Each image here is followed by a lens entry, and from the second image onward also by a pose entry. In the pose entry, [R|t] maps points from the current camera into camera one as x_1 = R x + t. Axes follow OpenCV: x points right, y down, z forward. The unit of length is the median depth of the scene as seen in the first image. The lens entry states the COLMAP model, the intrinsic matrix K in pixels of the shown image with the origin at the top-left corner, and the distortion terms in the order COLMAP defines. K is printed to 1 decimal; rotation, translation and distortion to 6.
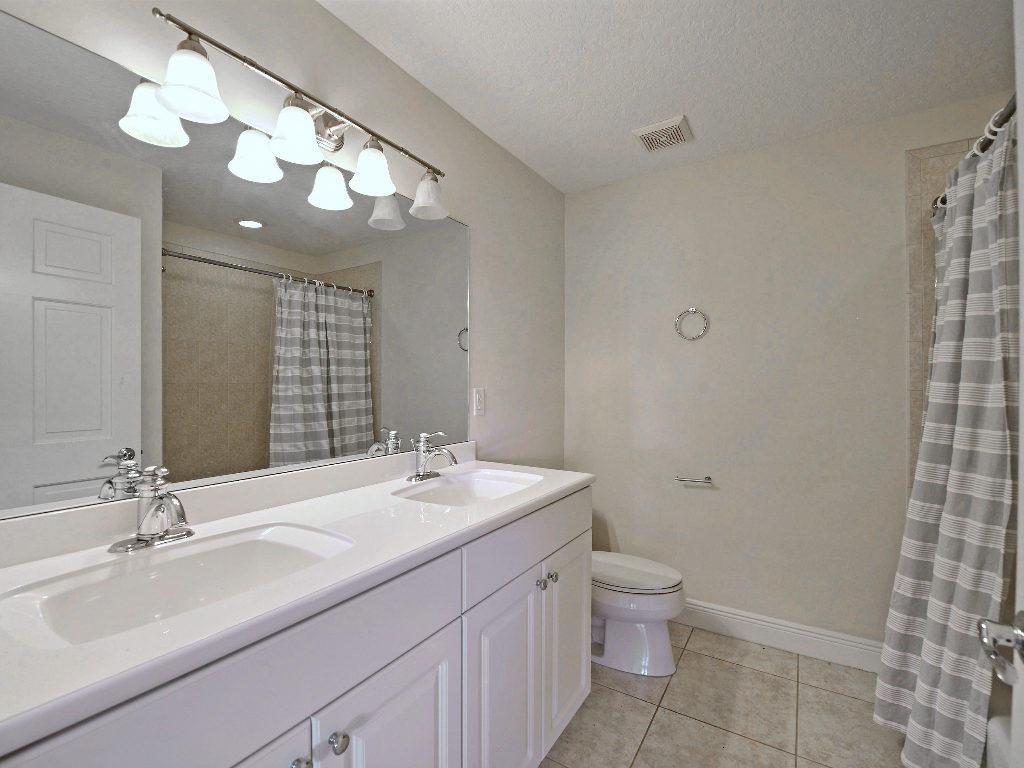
lens RADIAL K [[461.3, 0, 512.0], [0, 461.3, 384.0], [0, 0, 1]] dist [0.001080, 0.000168]
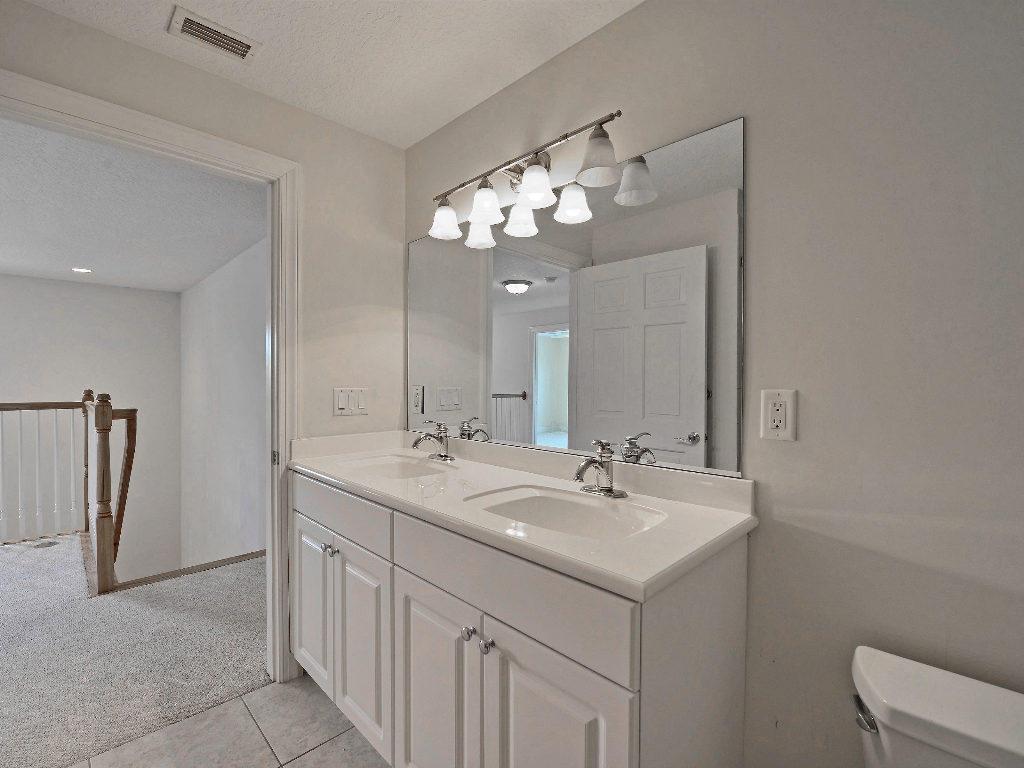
lens RADIAL K [[461.3, 0, 512.0], [0, 461.3, 384.0], [0, 0, 1]] dist [0.001080, 0.000168]
pose [[-0.221140, 0.023554, -0.974958, 0.820056], [0.000019, 0.999708, 0.024148, -0.019145], [0.975242, 0.005321, -0.221076, 1.238590]]
